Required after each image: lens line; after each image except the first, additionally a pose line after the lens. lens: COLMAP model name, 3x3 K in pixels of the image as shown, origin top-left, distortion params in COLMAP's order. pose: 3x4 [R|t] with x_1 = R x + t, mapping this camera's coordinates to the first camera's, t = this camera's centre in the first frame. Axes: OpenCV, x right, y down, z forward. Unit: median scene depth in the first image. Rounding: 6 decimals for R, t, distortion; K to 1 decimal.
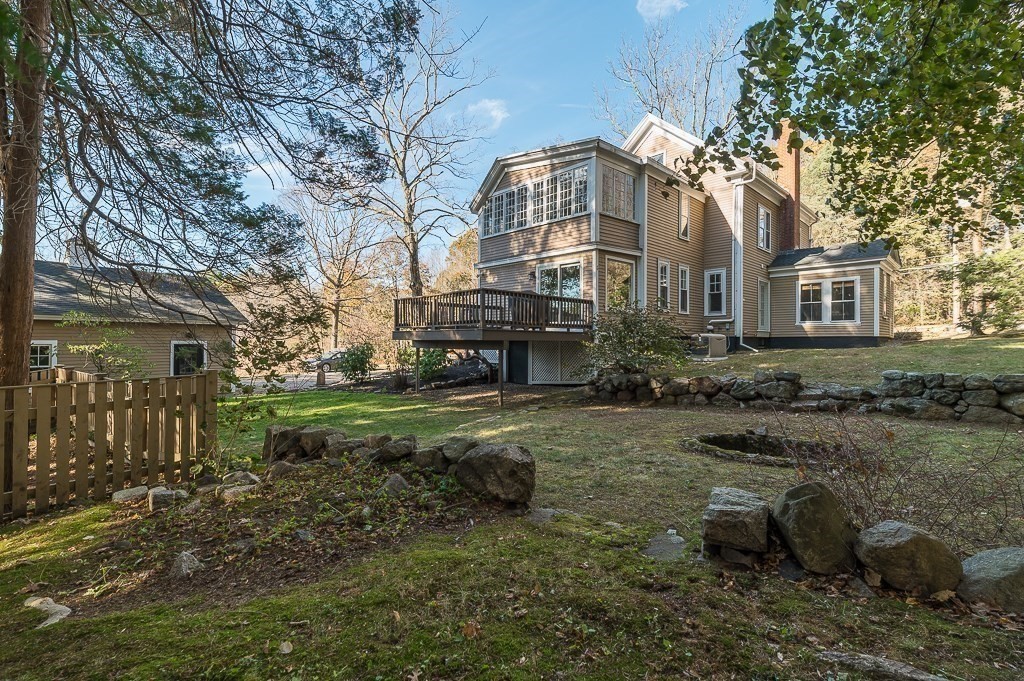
lens RADIAL K [[468.5, 0, 548.2], [0, 468.5, 338.3], [0, 0, 1]] dist [0.002547, 0.000278]
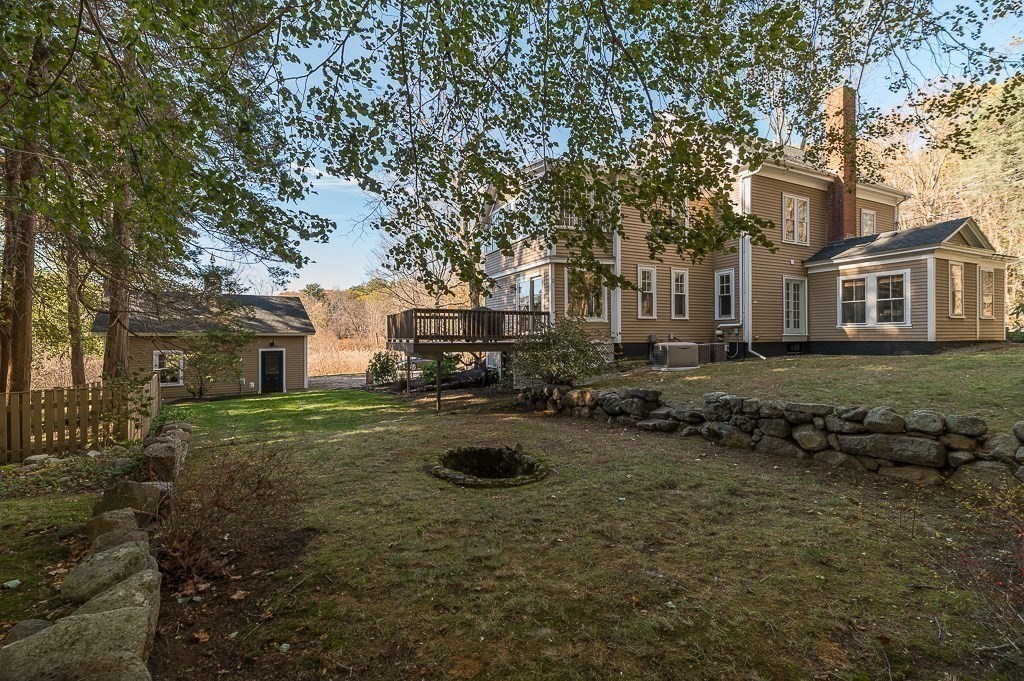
lens RADIAL K [[451.0, 0, 484.5], [0, 451.0, 342.0], [0, 0, 1]] dist [-0.000518, -0.000073]
pose [[0.944324, -0.007058, -0.328942, 0.220923], [0.009818, 0.999929, 0.006732, -0.016295], [0.328871, -0.009587, 0.944326, -0.003081]]
